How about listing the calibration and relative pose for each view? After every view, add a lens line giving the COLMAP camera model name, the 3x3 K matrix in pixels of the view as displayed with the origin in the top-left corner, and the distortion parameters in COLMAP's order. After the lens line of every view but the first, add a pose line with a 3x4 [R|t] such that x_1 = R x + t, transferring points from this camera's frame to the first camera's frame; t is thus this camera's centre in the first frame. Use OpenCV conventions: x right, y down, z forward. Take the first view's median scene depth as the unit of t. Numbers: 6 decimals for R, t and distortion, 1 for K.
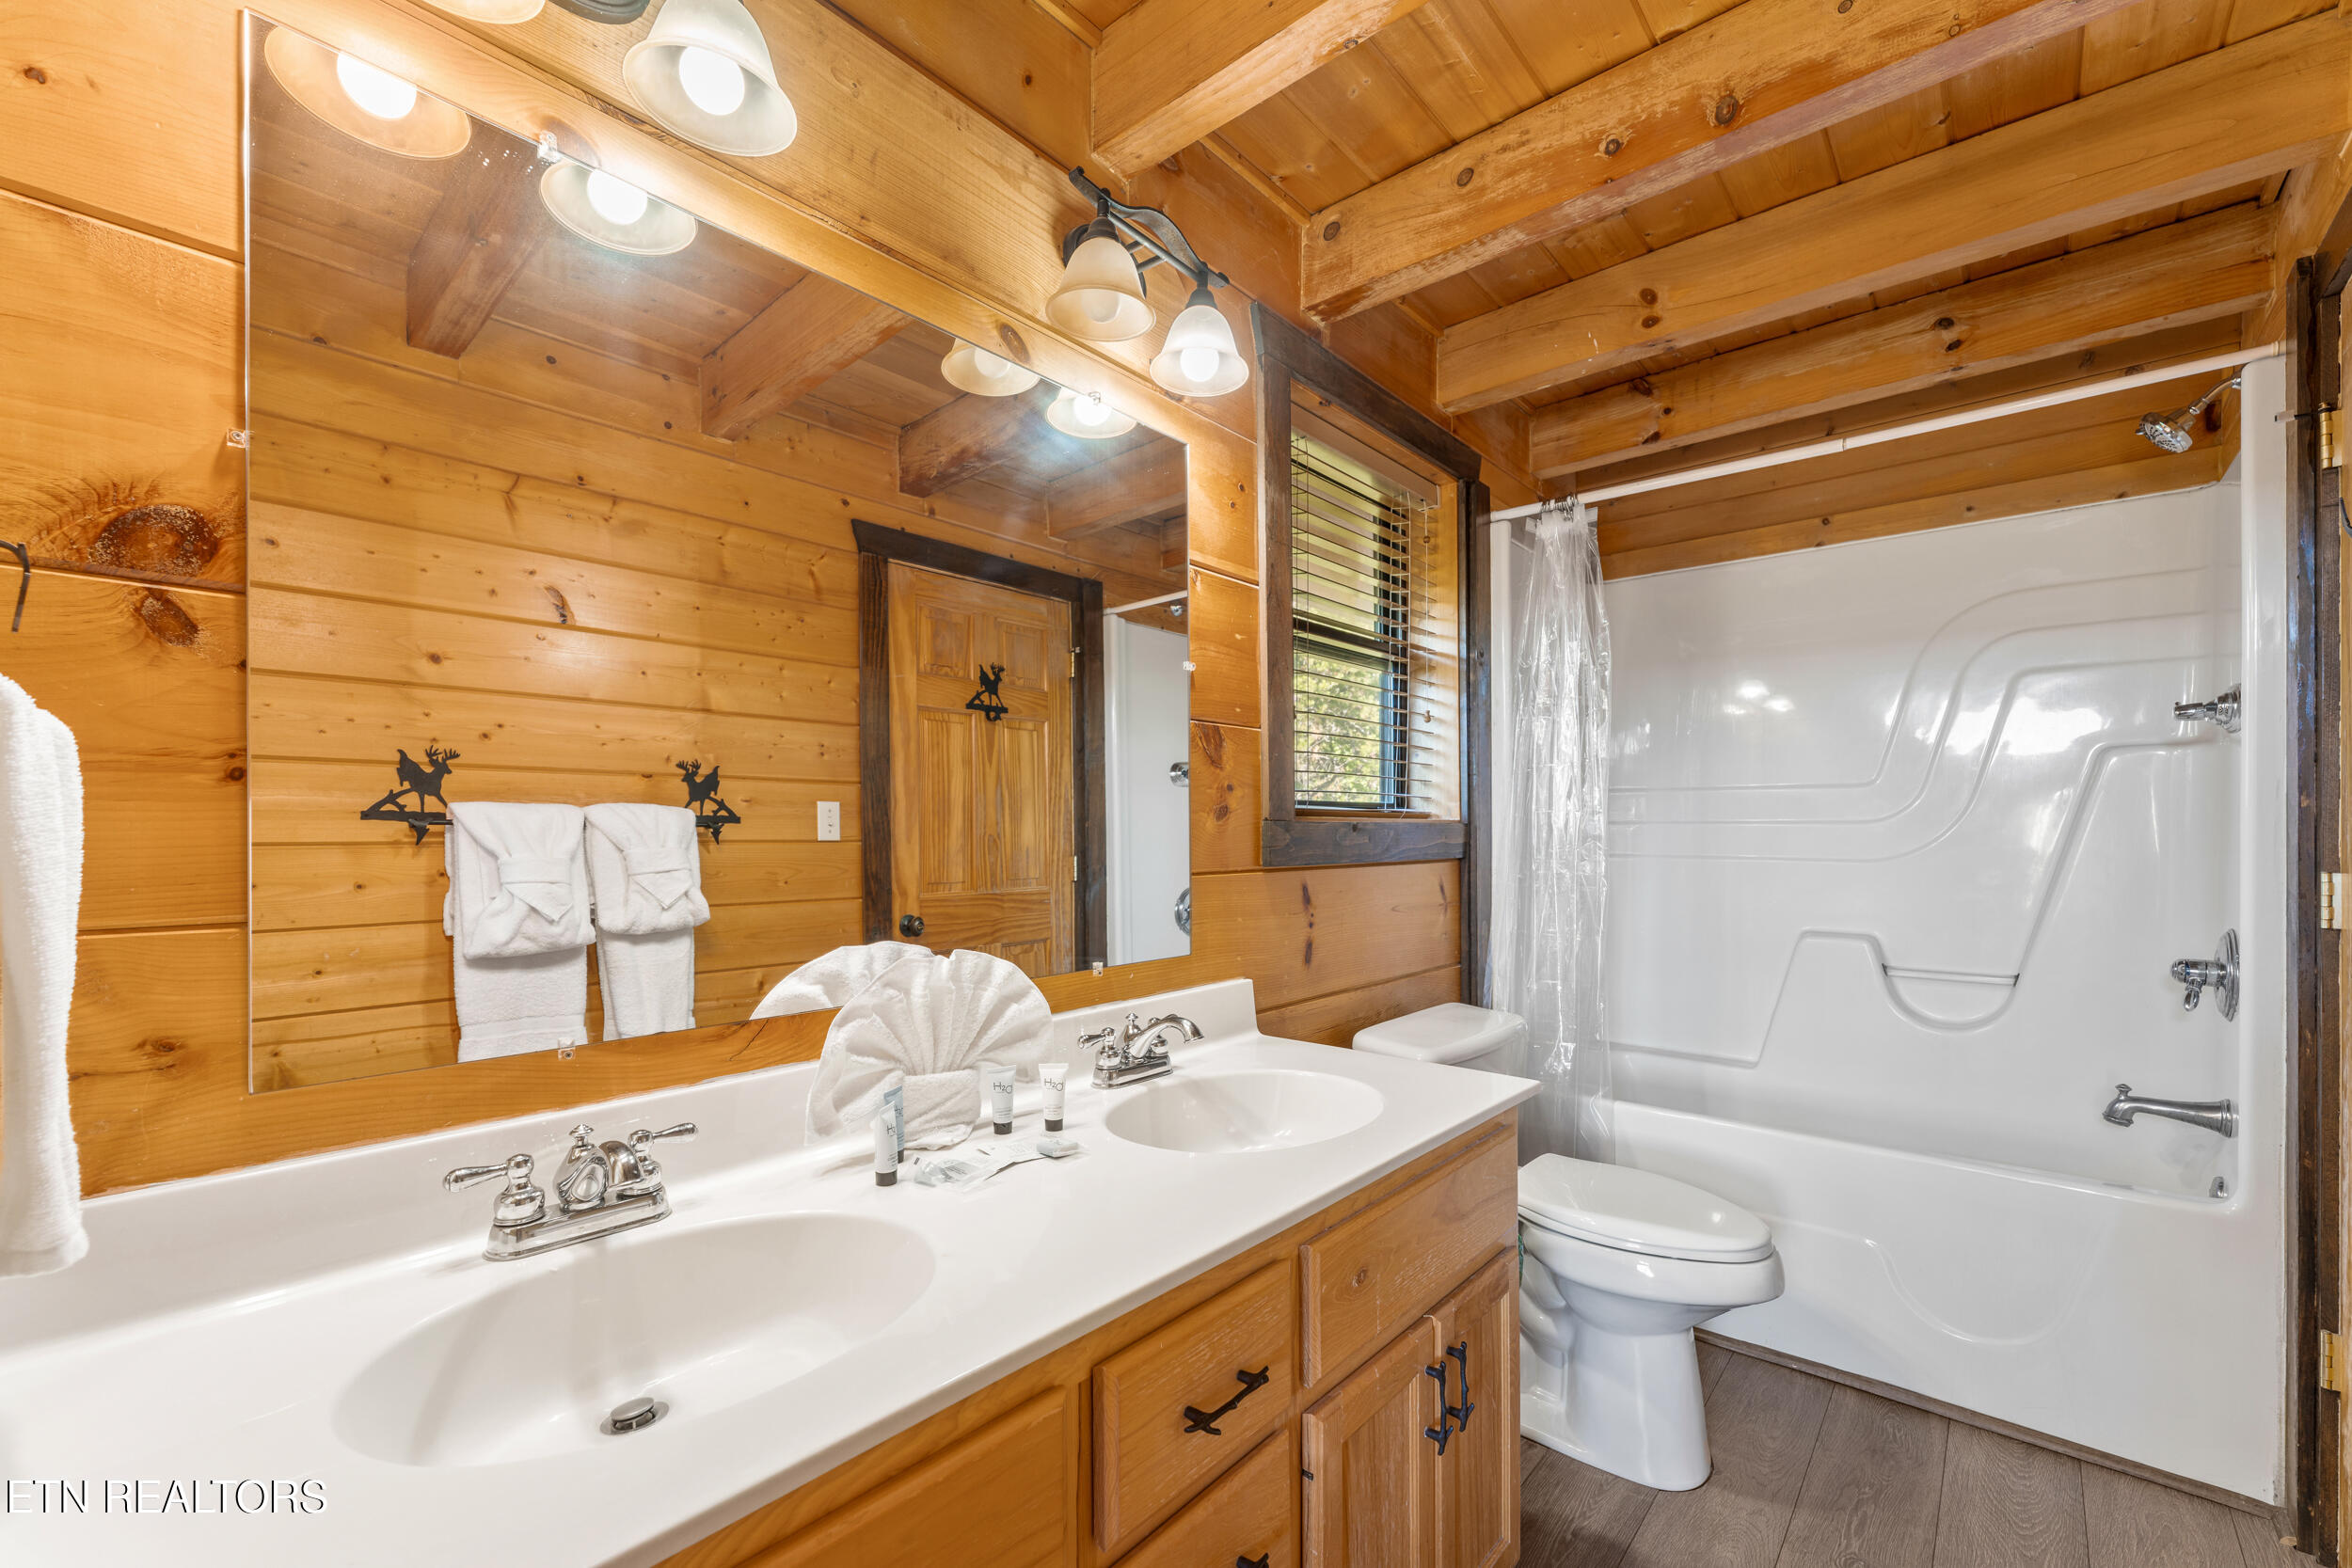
lens RADIAL K [[974.2, 0, 1169.3], [0, 974.2, 790.0], [0, 0, 1]] dist [-0.001149, 0.001024]
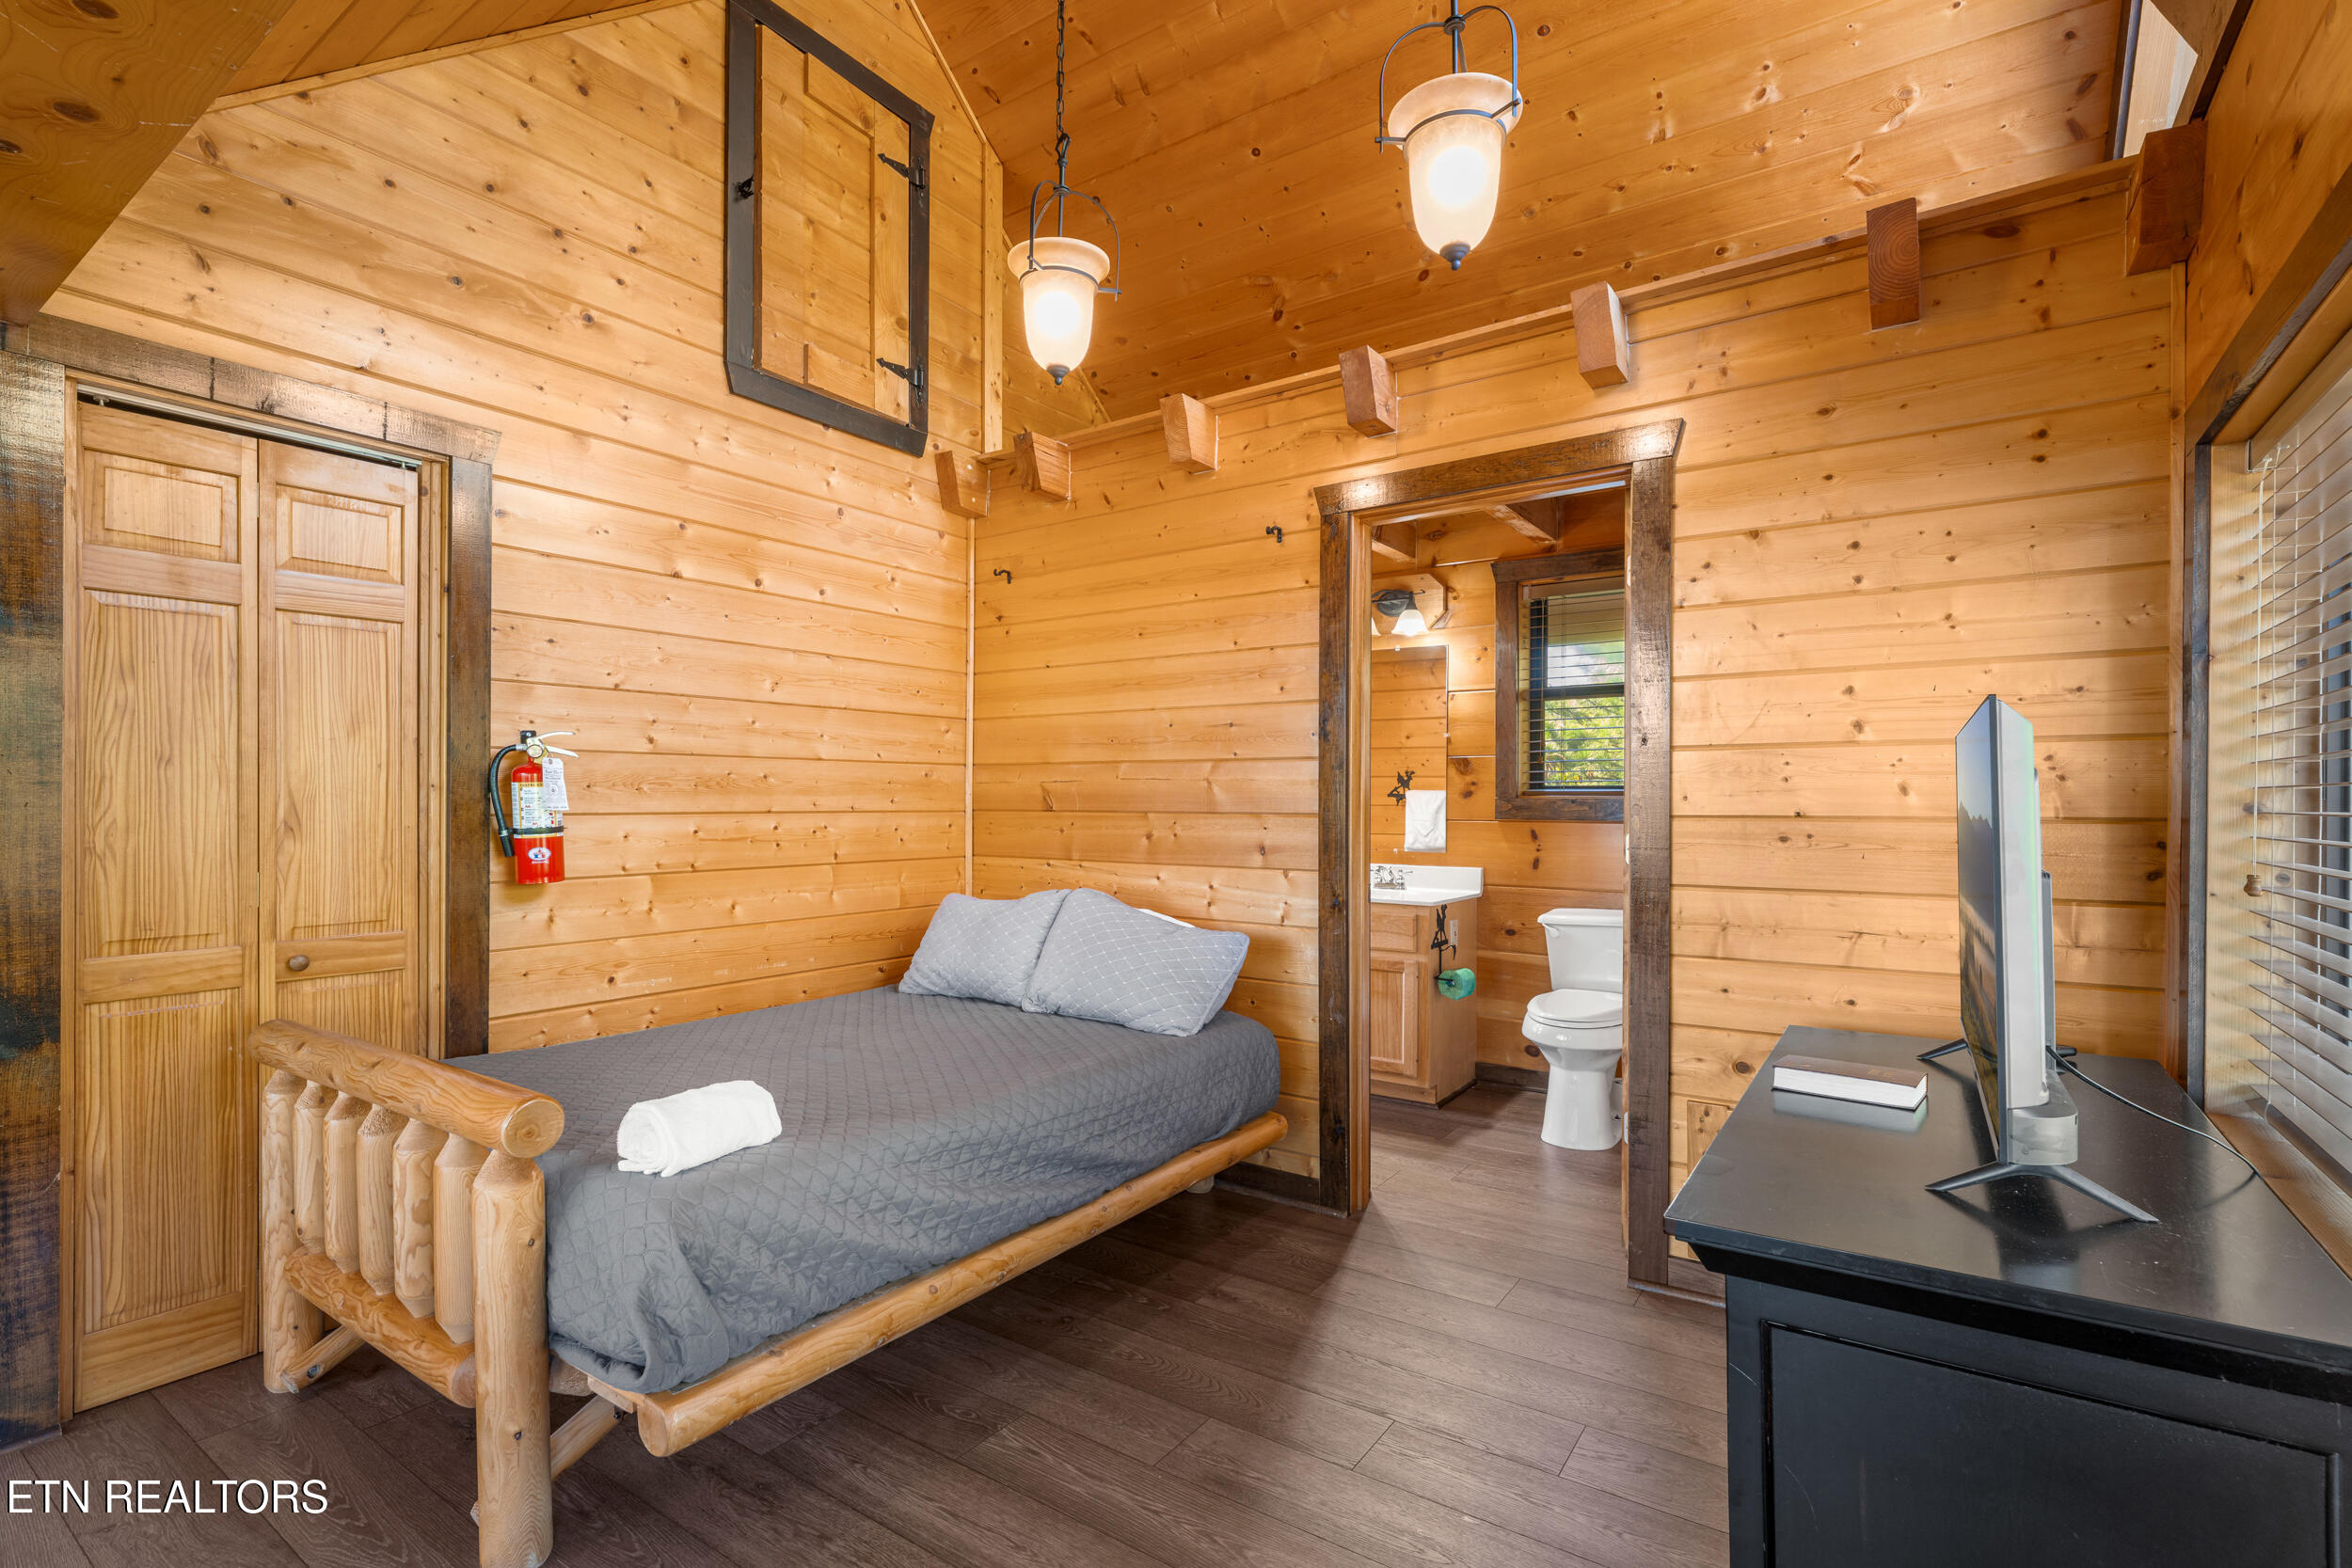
lens RADIAL K [[1053.5, 0, 1176.0], [0, 1053.5, 784.0], [0, 0, 1]] dist [-0.001408, -0.000063]
pose [[0.102498, -0.012076, -0.994660, 2.189520], [0.040916, 0.999131, -0.007914, -0.008228], [0.993891, -0.039887, 0.102903, 0.056852]]
